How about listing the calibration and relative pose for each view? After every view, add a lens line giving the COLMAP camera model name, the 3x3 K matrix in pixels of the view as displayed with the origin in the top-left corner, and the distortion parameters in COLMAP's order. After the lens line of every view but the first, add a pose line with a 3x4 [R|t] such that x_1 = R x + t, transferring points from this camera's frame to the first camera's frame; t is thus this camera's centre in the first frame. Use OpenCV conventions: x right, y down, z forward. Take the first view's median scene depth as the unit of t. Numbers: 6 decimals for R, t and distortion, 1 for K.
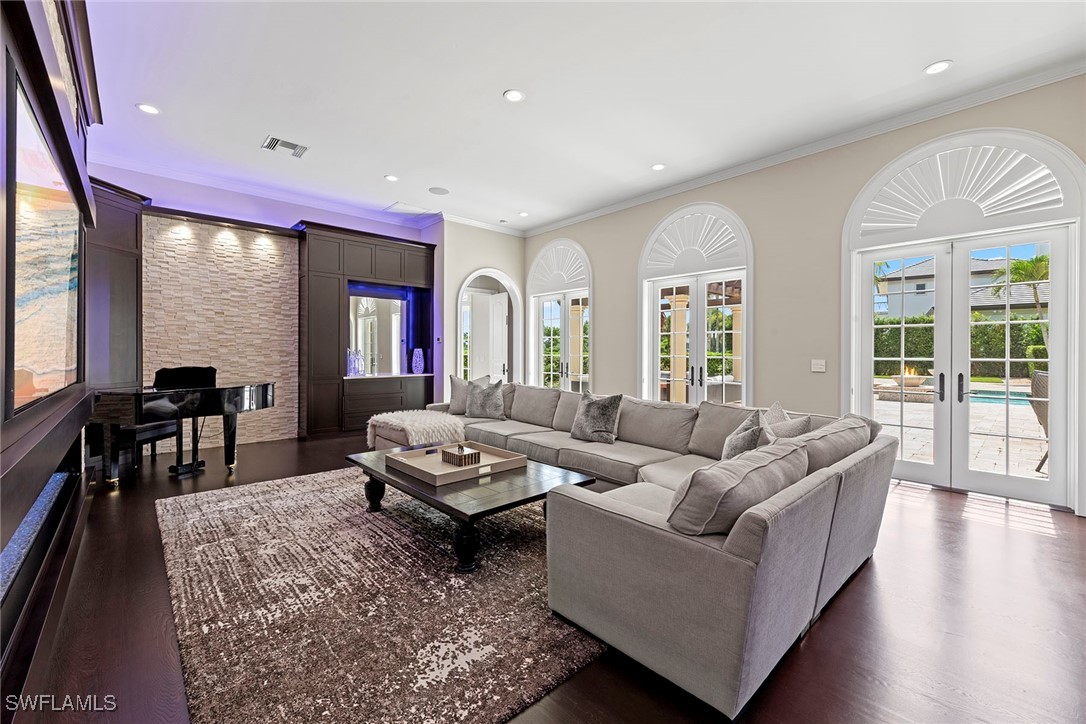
lens RADIAL K [[448.7, 0, 546.6], [0, 448.7, 355.8], [0, 0, 1]] dist [0.000963, 0.000462]
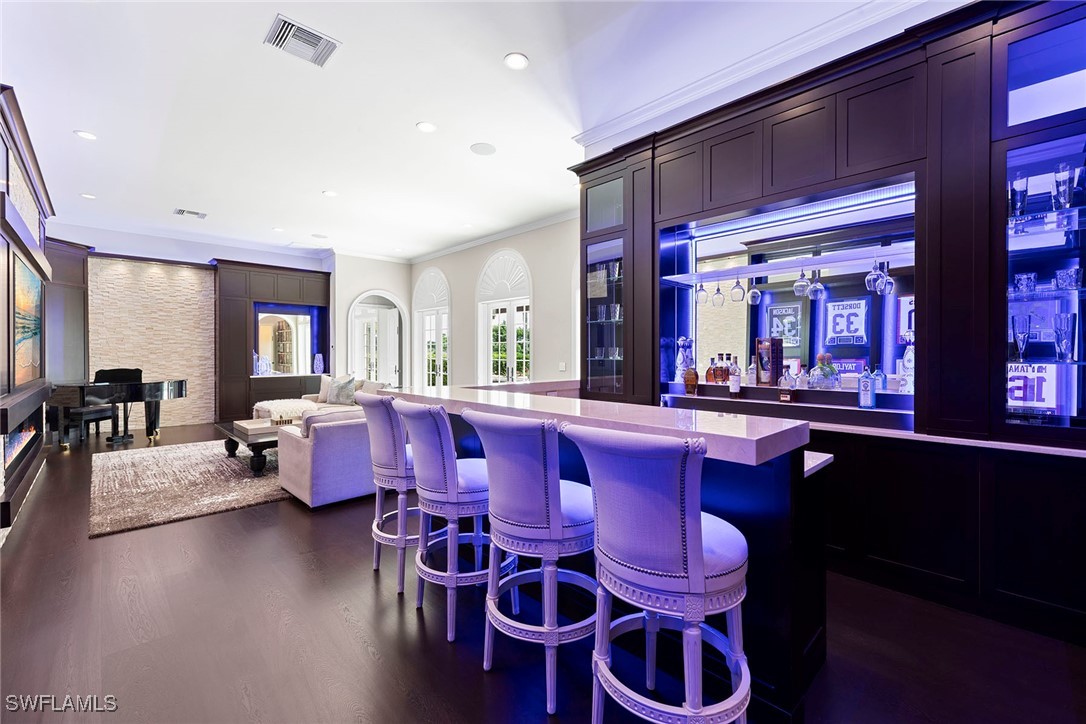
lens RADIAL K [[448.7, 0, 539.3], [0, 448.7, 360.3], [0, 0, 1]] dist [0.000963, 0.000462]
pose [[0.999524, -0.001625, 0.030812, 0.419012], [0.001455, 0.999984, 0.005542, -0.006142], [-0.030820, -0.005495, 0.999510, -0.401562]]
